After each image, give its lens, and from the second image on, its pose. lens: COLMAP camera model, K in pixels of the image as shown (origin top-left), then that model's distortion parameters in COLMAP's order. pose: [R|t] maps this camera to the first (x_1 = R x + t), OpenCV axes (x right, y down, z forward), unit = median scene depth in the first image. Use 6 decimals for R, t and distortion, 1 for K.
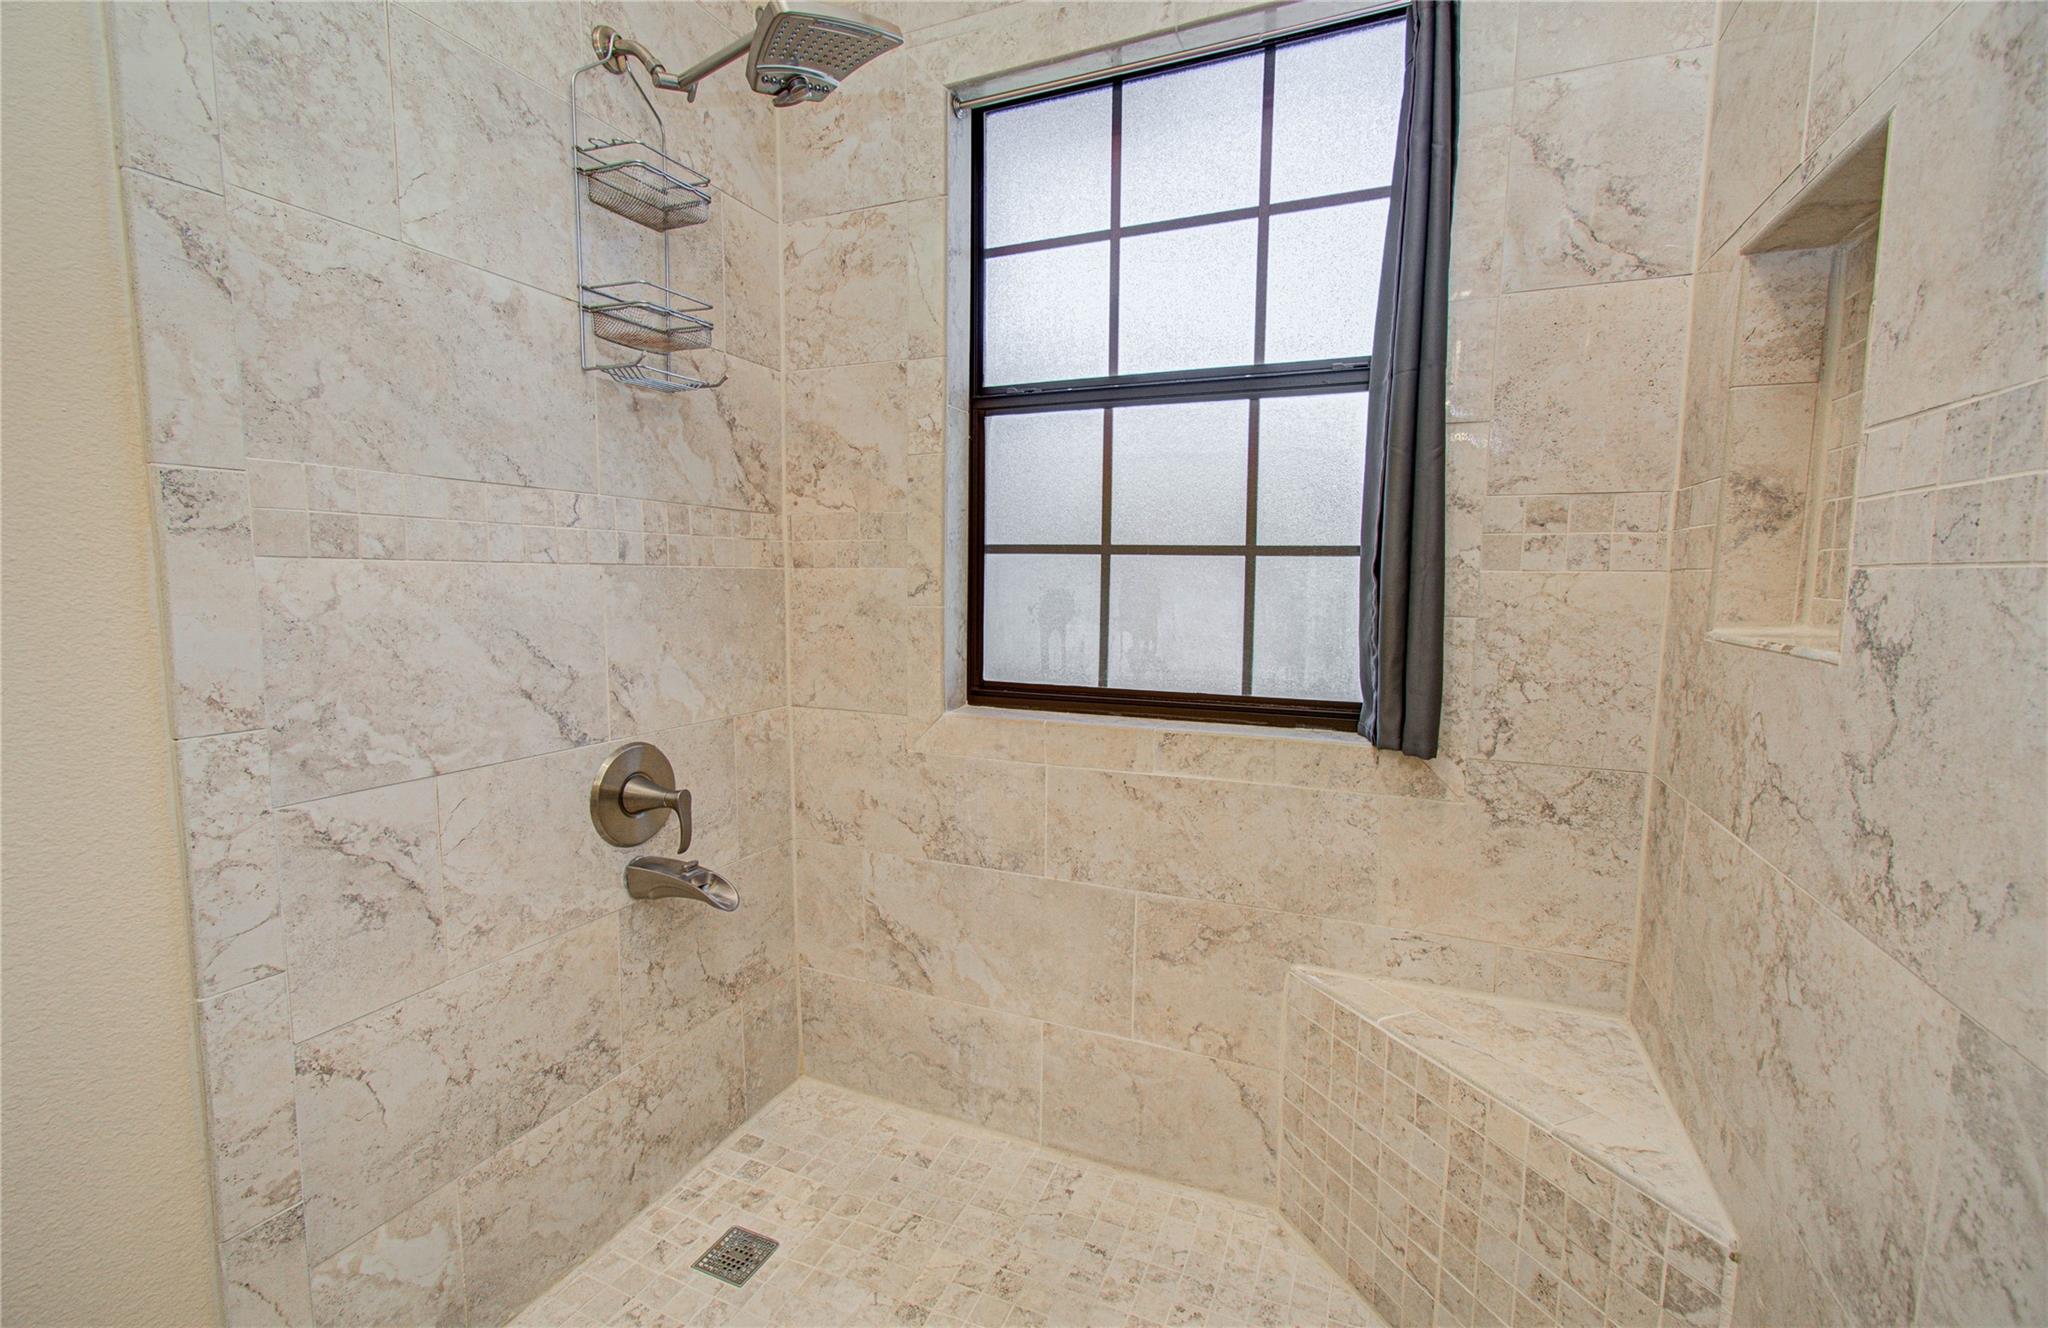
lens RADIAL K [[891.1, 0, 1017.0], [0, 891.1, 670.0], [0, 0, 1]] dist [-0.051720, 0.040819]
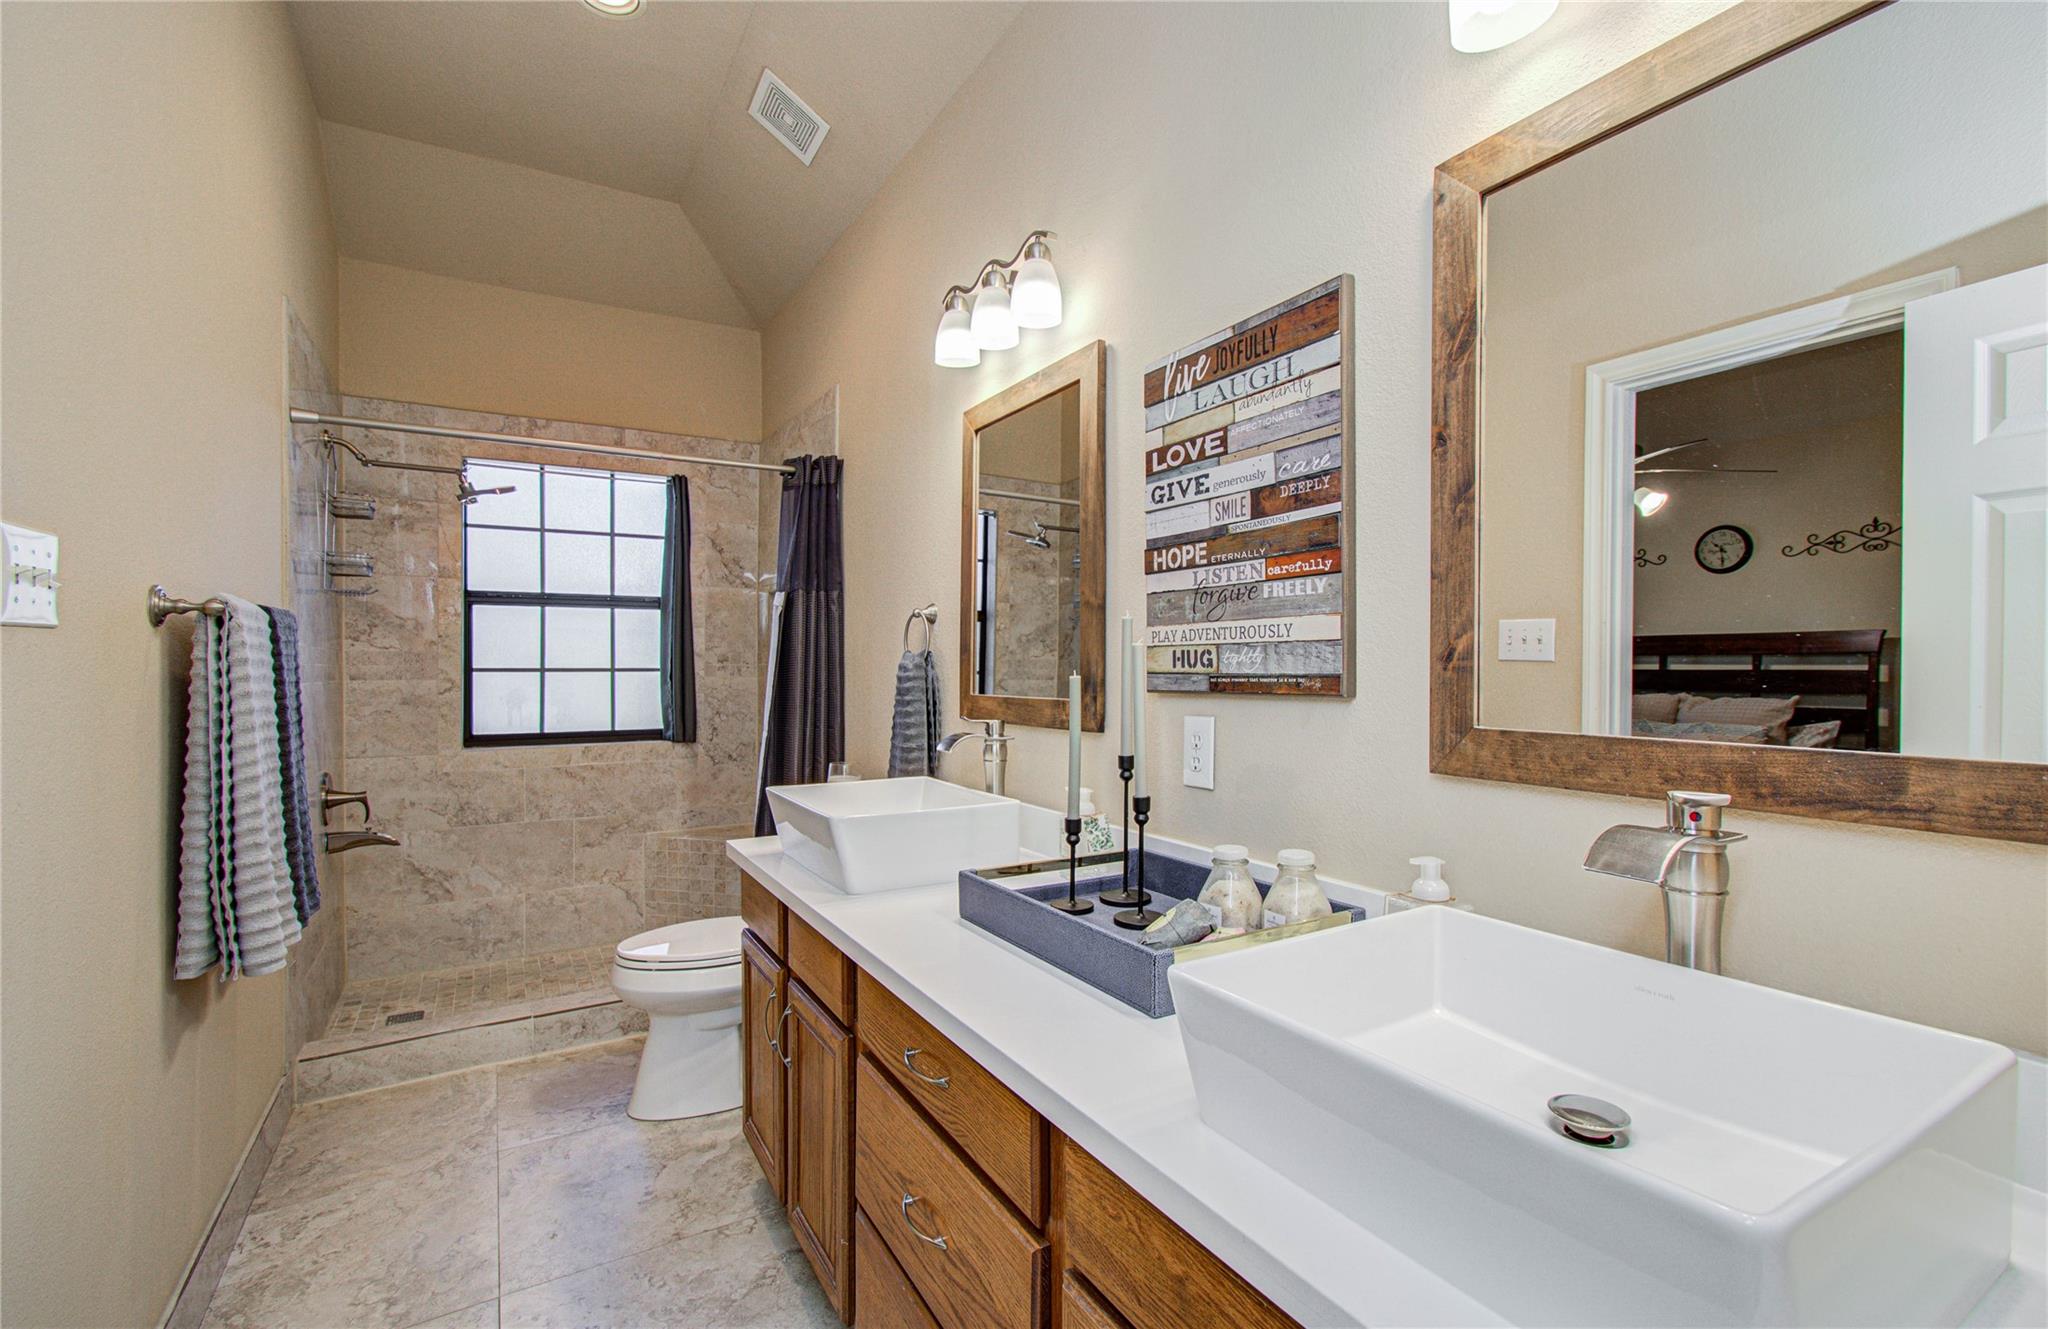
lens RADIAL K [[891.1, 0, 1017.0], [0, 891.1, 670.5], [0, 0, 1]] dist [-0.051720, 0.040819]
pose [[0.600915, -0.012910, 0.799209, -0.915192], [0.091507, 0.994407, -0.052740, 0.087501], [-0.794058, 0.104825, 0.598735, -1.210694]]
